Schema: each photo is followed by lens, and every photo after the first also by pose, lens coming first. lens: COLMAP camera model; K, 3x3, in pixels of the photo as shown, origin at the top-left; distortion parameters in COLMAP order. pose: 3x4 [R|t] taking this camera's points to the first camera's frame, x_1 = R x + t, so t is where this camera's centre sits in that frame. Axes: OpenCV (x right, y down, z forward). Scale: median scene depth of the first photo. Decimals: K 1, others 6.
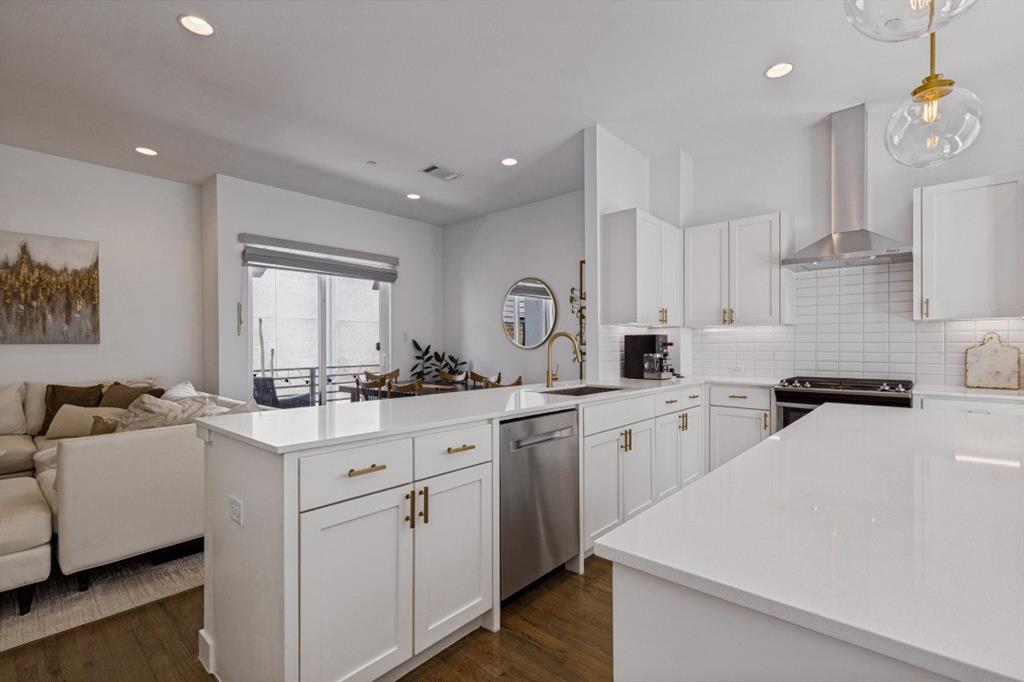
lens RADIAL K [[462.4, 0, 511.2], [0, 462.4, 343.9], [0, 0, 1]] dist [0.005386, 0.000546]
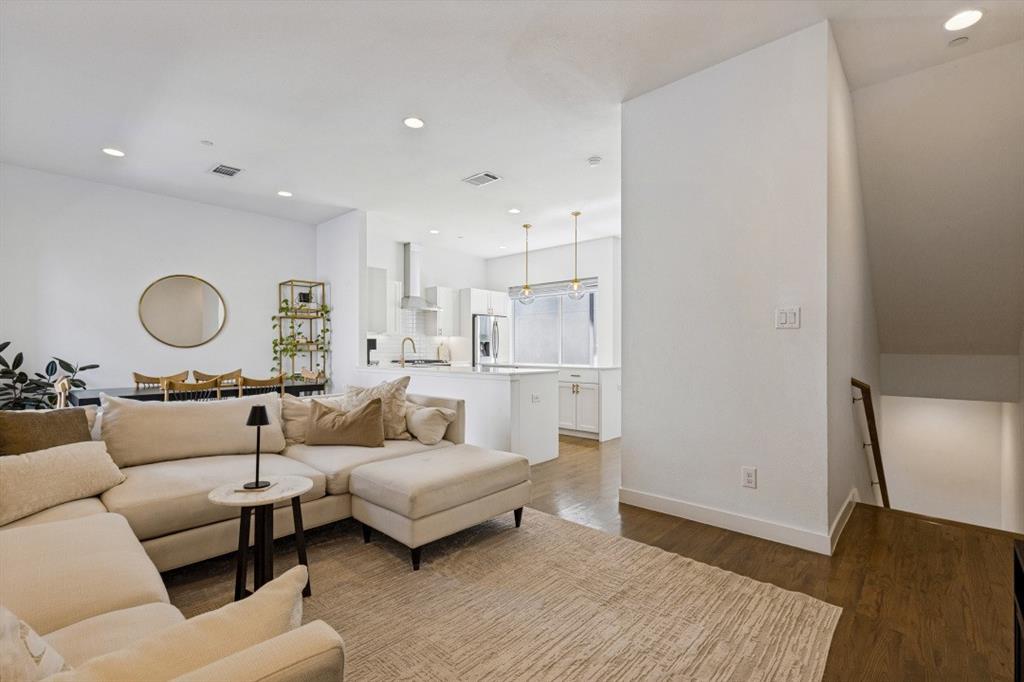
lens RADIAL K [[462.4, 0, 508.4], [0, 462.4, 342.4], [0, 0, 1]] dist [0.005386, 0.000546]
pose [[0.007998, 0.015927, 0.999841, -1.313438], [-0.003726, 0.999867, -0.015898, 0.018234], [-0.999961, -0.003598, 0.008056, 0.428717]]
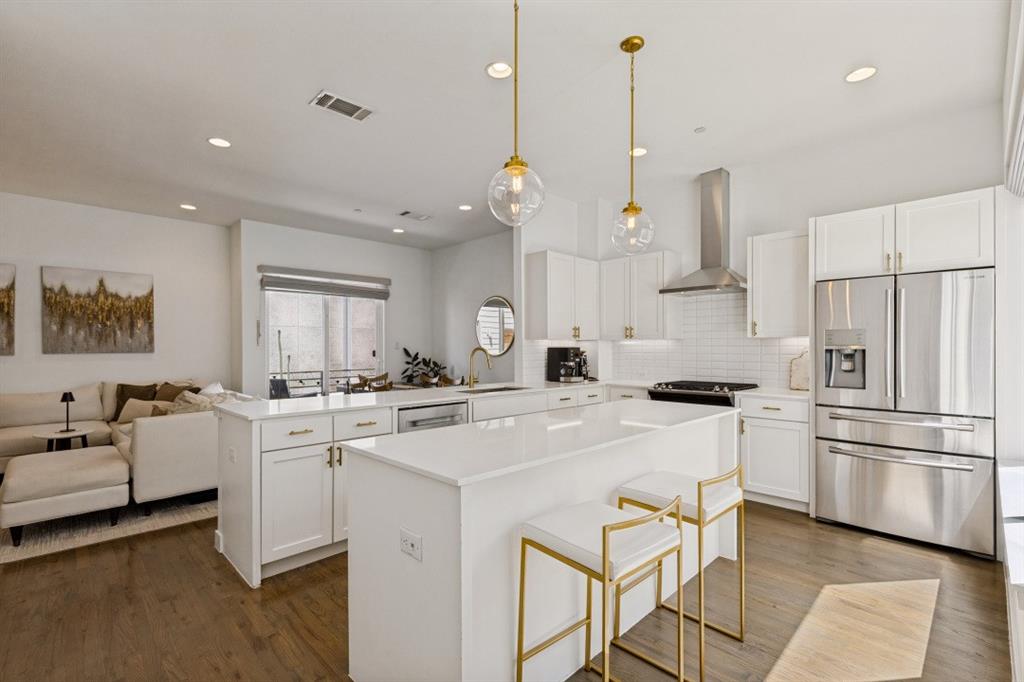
lens RADIAL K [[462.4, 0, 509.9], [0, 462.4, 345.2], [0, 0, 1]] dist [0.005386, 0.000546]
pose [[0.997929, 0.000036, -0.064327, 0.210996], [-0.000136, 0.999999, -0.001549, -0.021344], [0.064327, 0.001554, 0.997928, -0.255617]]
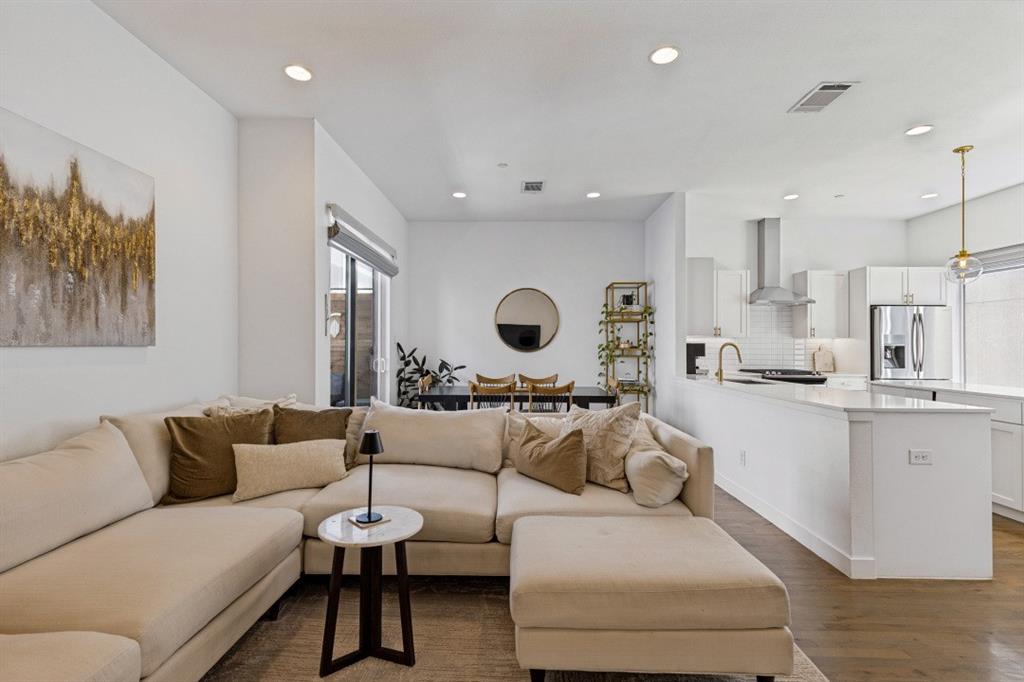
lens RADIAL K [[462.4, 0, 506.8], [0, 462.4, 340.9], [0, 0, 1]] dist [0.005386, 0.000546]
pose [[0.755129, 0.013319, 0.655440, -1.015608], [-0.009311, 0.999911, -0.009592, -0.006660], [-0.655510, 0.001141, 0.755186, 0.268824]]
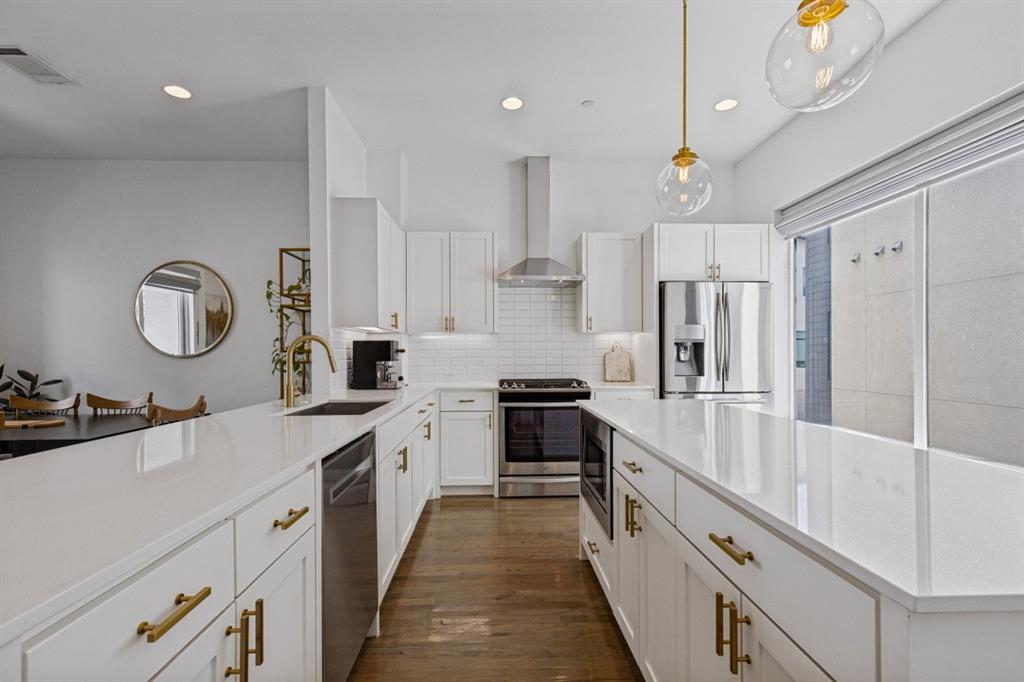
lens RADIAL K [[462.4, 0, 511.4], [0, 462.4, 353.2], [0, 0, 1]] dist [0.005386, 0.000546]
pose [[0.718872, -0.003348, 0.695135, -0.141547], [0.000552, 0.999991, 0.004246, 0.001294], [-0.695143, -0.002669, 0.718867, 0.149075]]
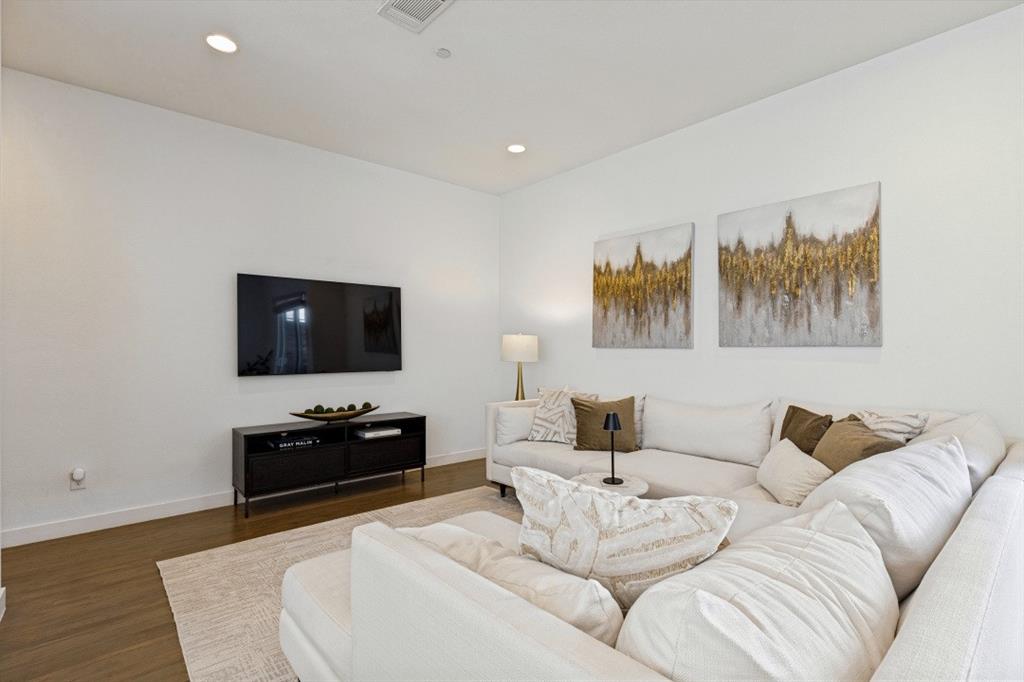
lens RADIAL K [[488.4, 0, 513.2], [0, 488.4, 350.5], [0, 0, 1]] dist [0.001427, -0.000499]
pose [[-0.109830, 0.006425, -0.993930, -0.209672], [0.004906, 0.999970, 0.005922, -0.001135], [0.993938, -0.004226, -0.109858, 0.640506]]
